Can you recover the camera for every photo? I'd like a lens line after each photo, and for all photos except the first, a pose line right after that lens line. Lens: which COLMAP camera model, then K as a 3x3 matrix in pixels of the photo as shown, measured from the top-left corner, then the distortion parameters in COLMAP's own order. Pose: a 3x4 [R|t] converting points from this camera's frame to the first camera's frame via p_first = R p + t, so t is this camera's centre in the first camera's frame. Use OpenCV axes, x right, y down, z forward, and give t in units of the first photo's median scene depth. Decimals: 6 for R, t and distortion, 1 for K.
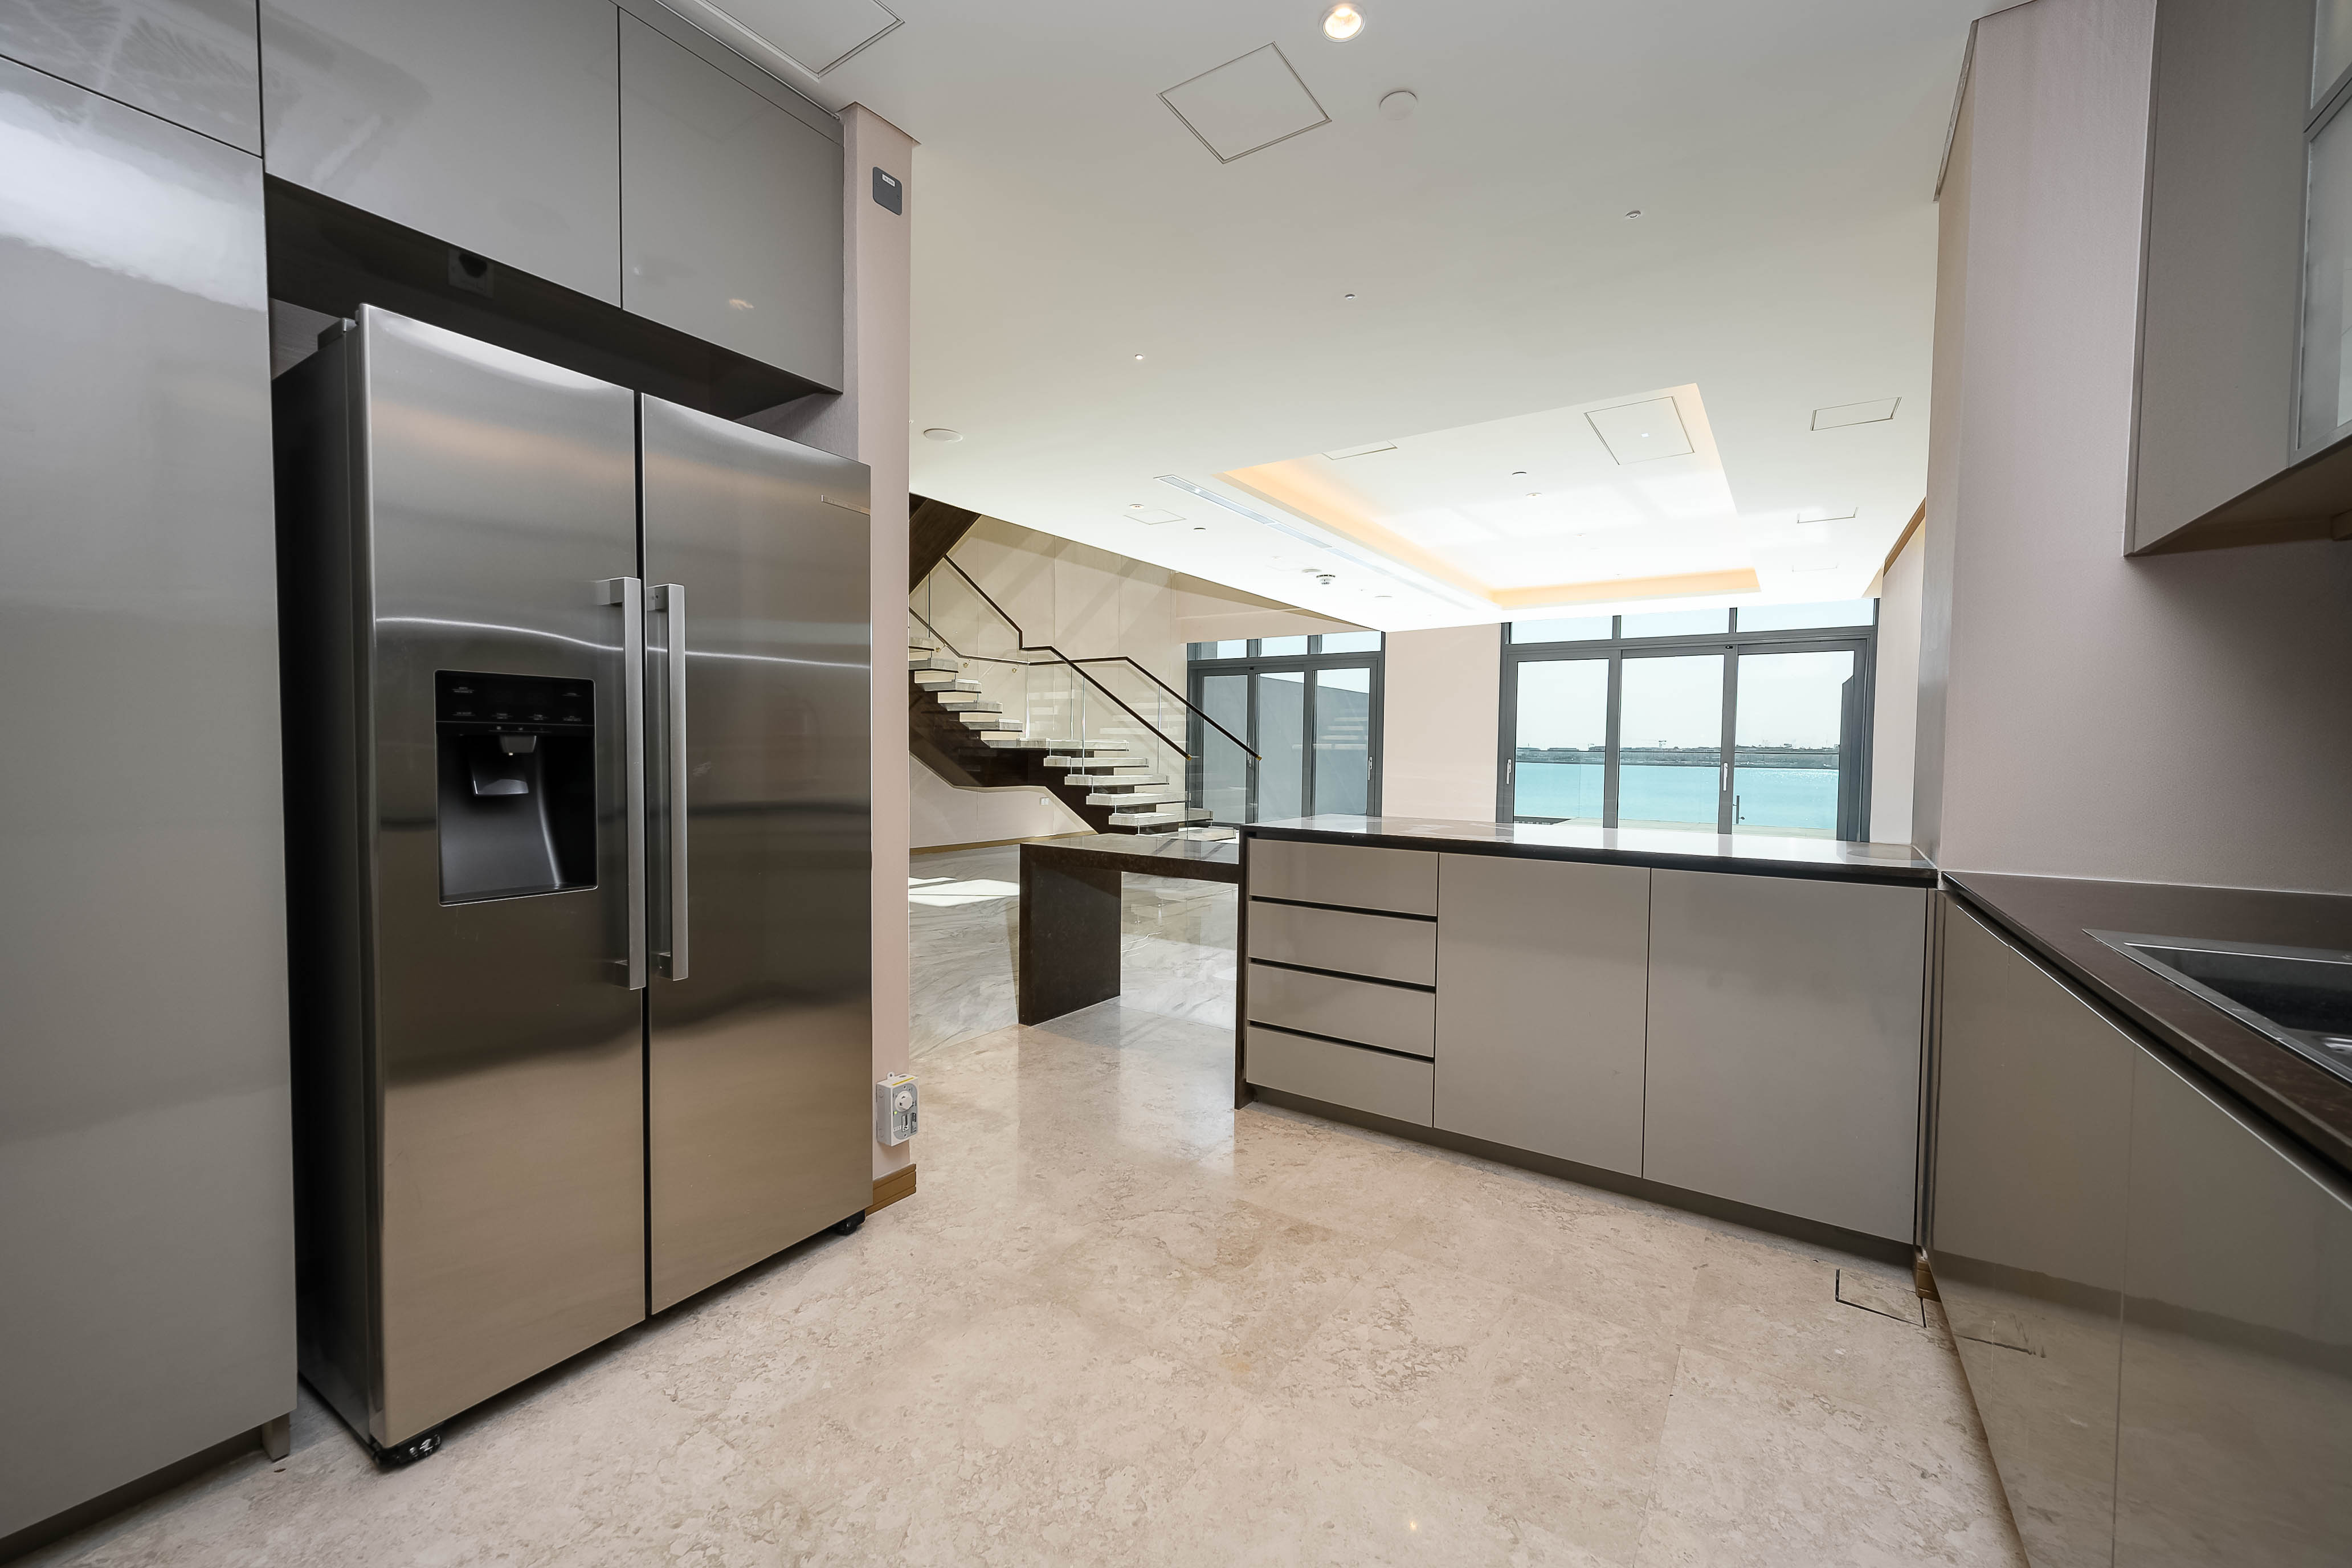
lens RADIAL K [[935.4, 0, 1190.7], [0, 935.4, 791.2], [0, 0, 1]] dist [0.003615, 0.000001]
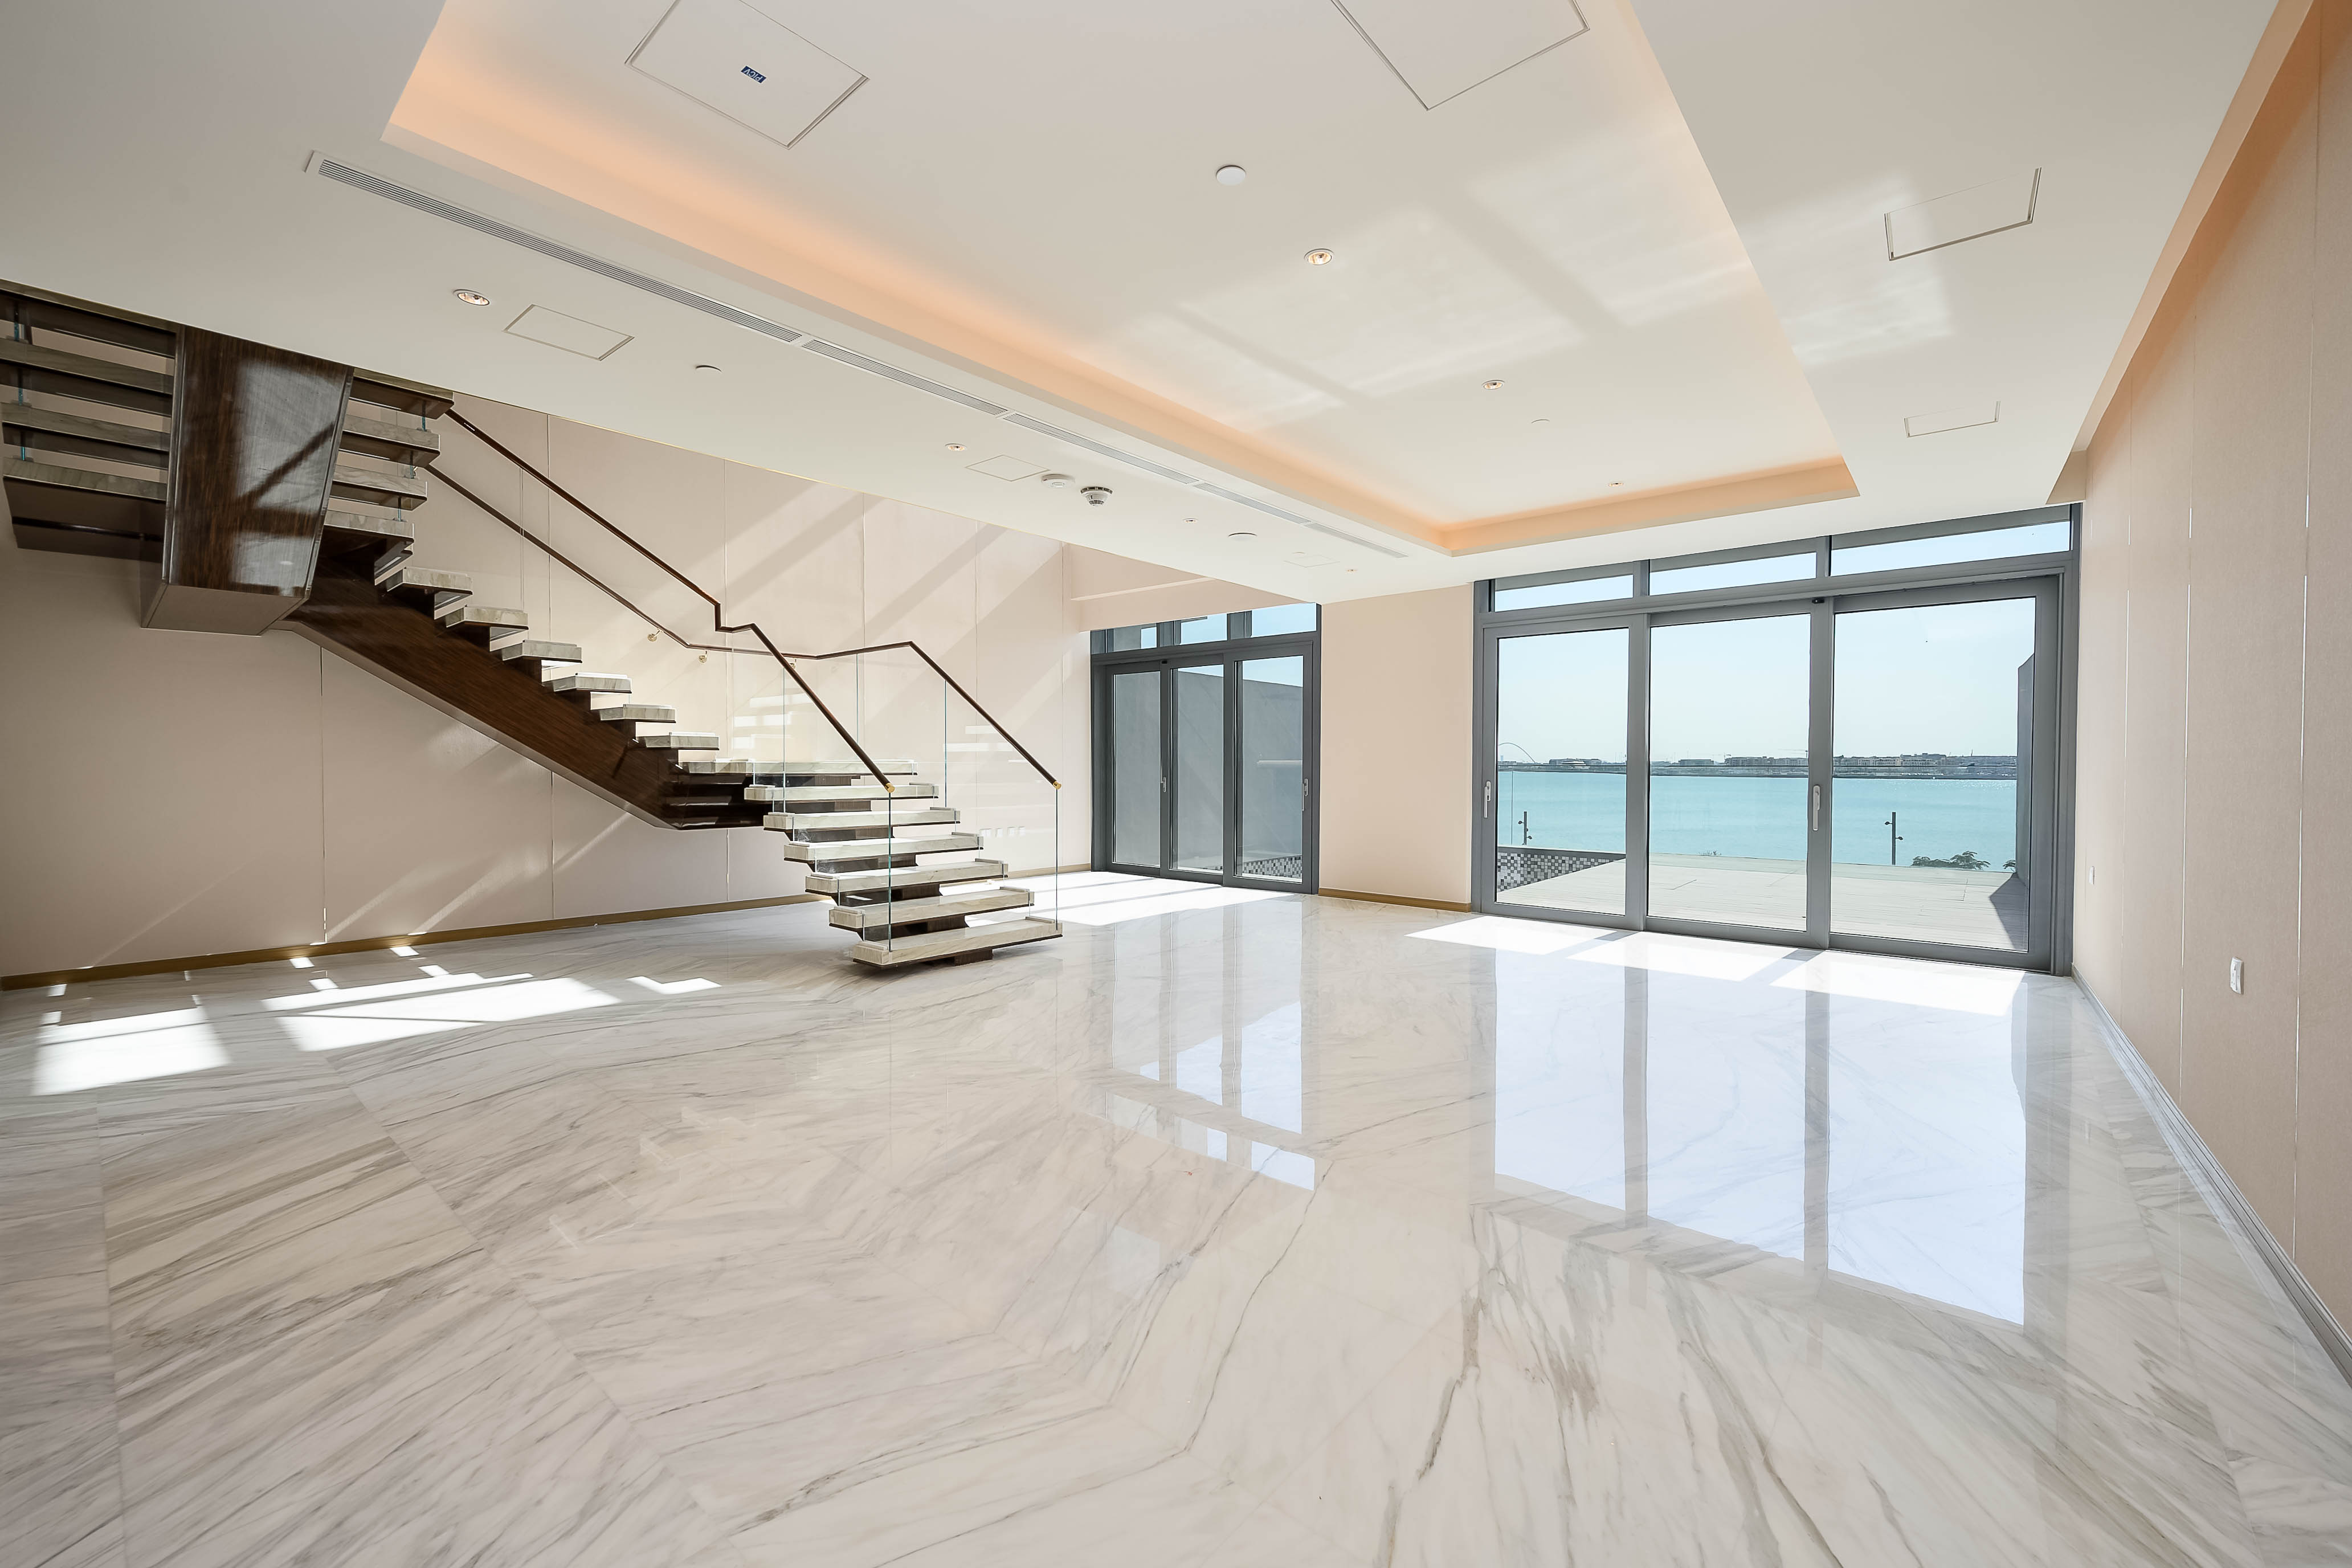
lens RADIAL K [[935.4, 0, 1237.7], [0, 935.4, 783.0], [0, 0, 1]] dist [0.003615, 0.000001]
pose [[0.994849, -0.009594, -0.100913, 0.237166], [0.006849, 0.999598, -0.027519, -0.015688], [0.101136, 0.026686, 0.994515, 0.319781]]
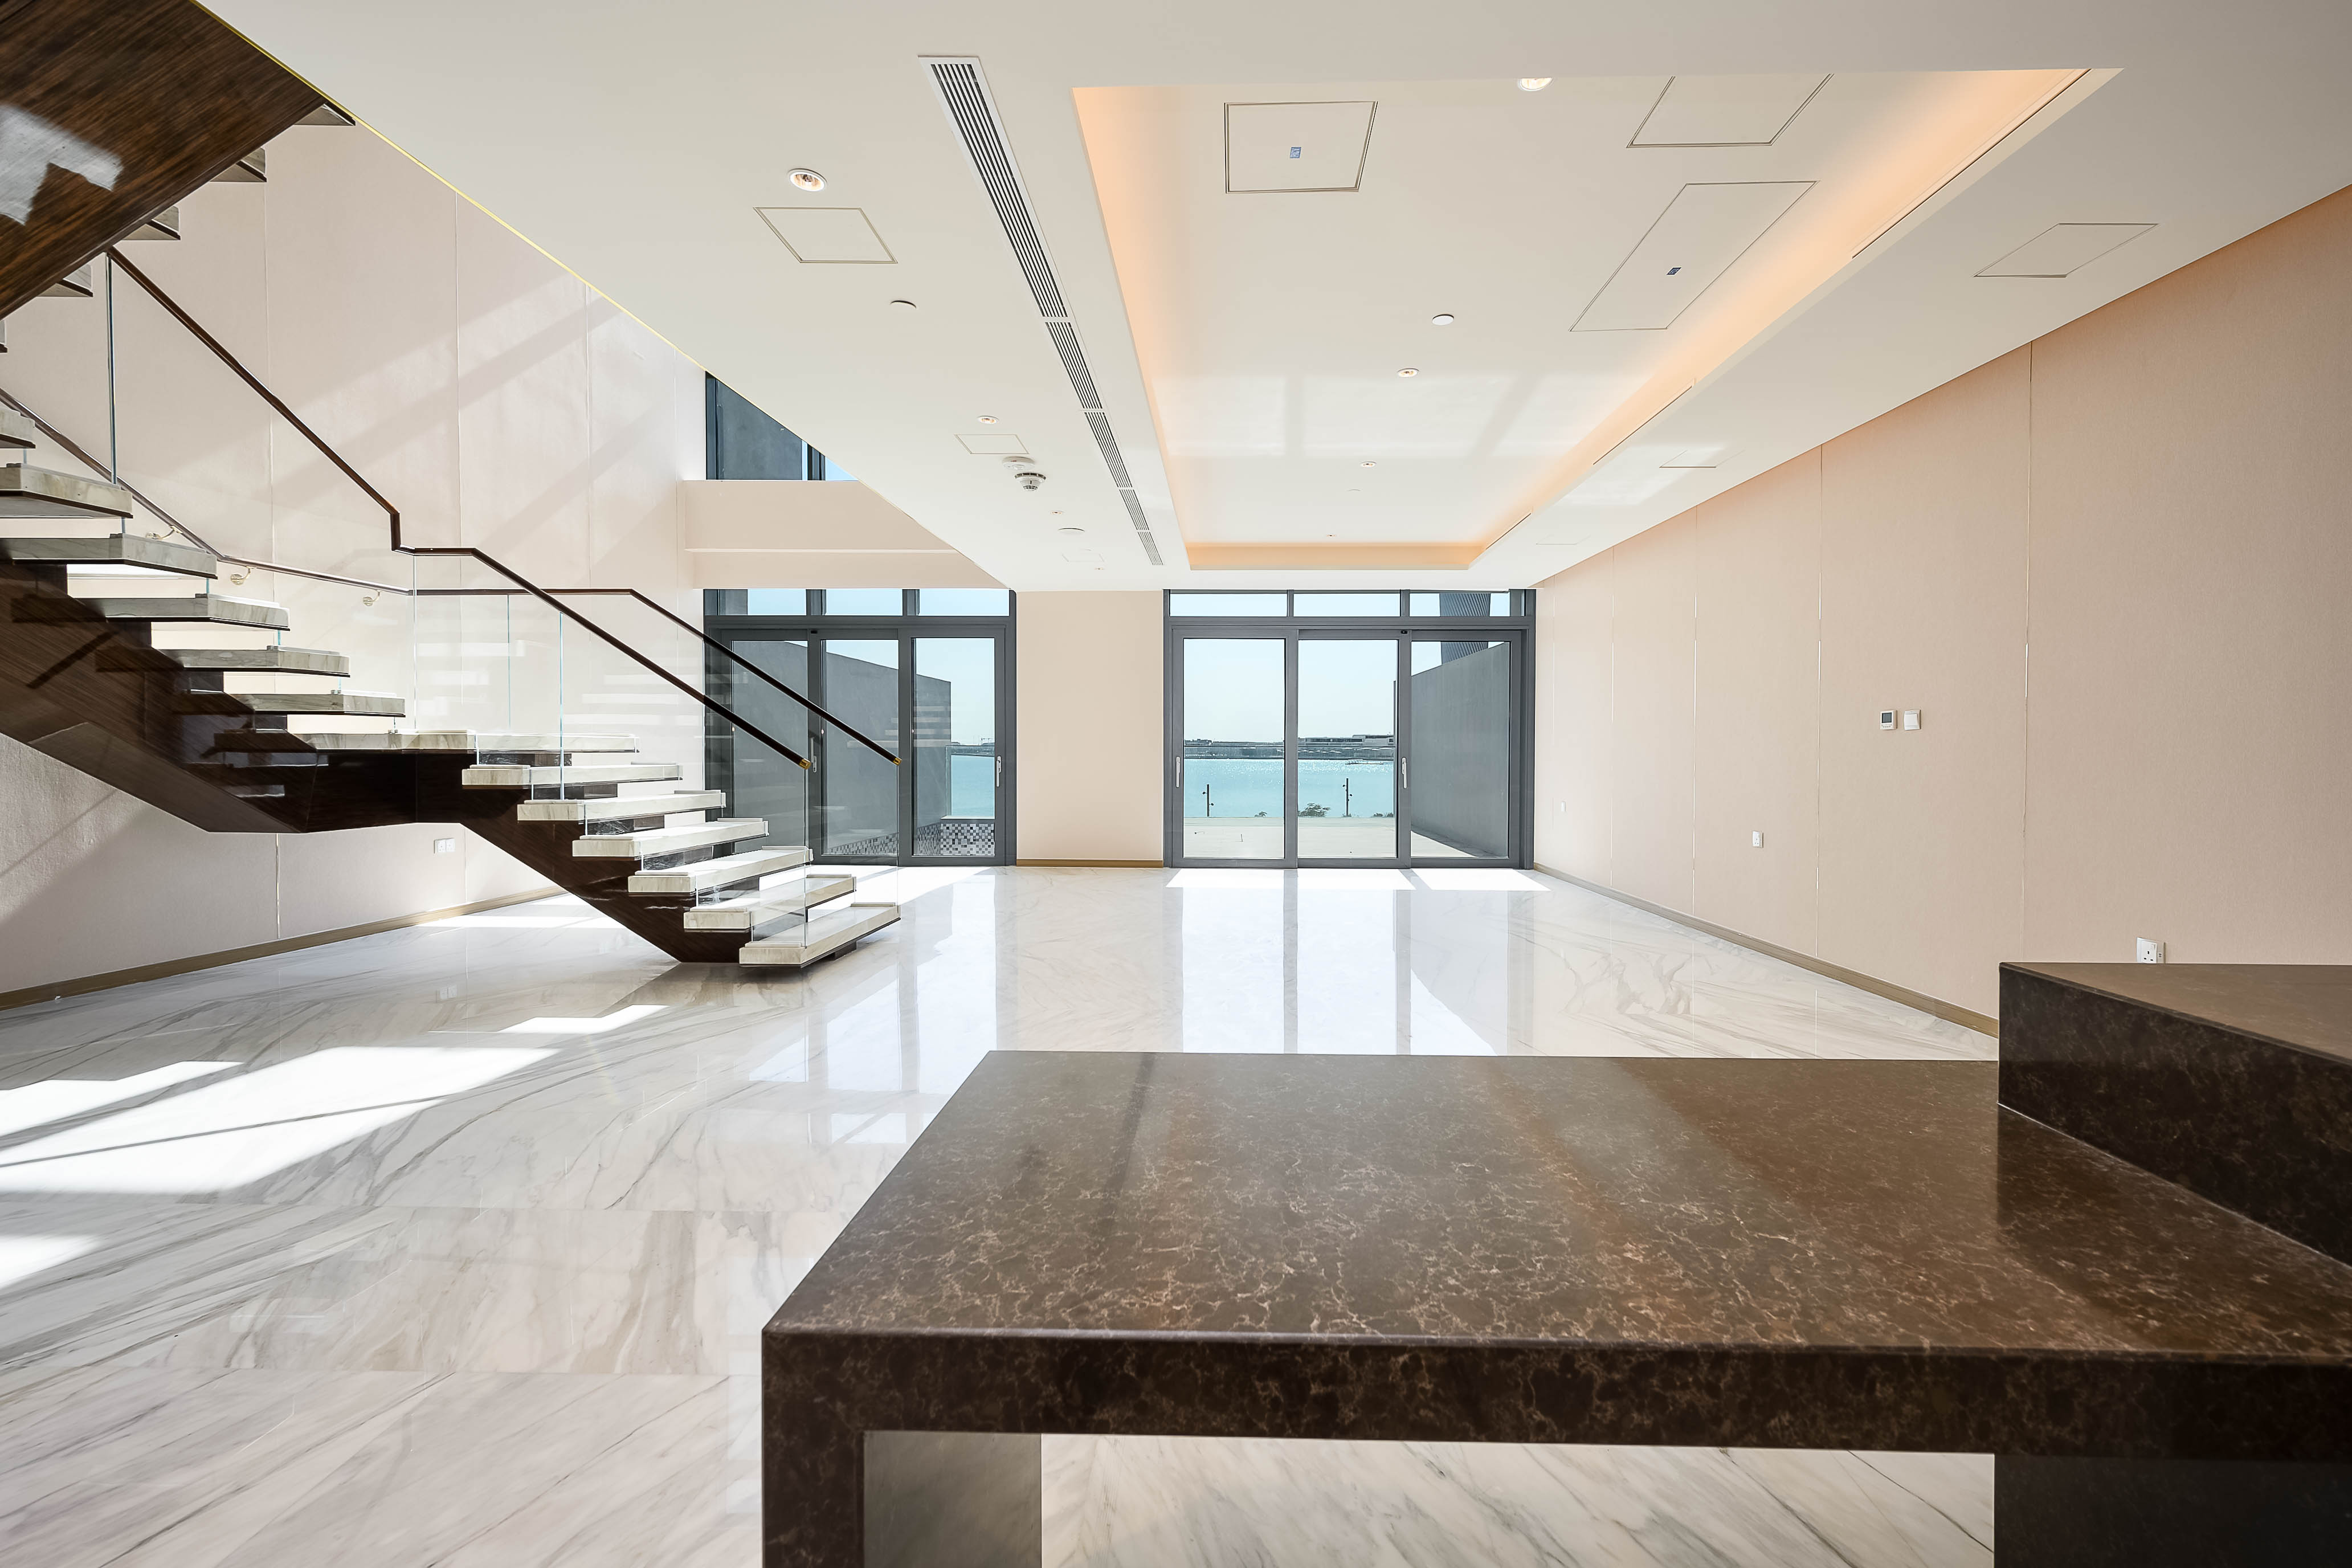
lens RADIAL K [[935.4, 0, 1203.0], [0, 935.4, 758.9], [0, 0, 1]] dist [0.003615, 0.000001]
pose [[0.837538, -0.017551, 0.546097, -0.088096], [0.034796, 0.999168, -0.021255, -0.014463], [-0.545269, 0.036804, 0.837453, 0.322534]]
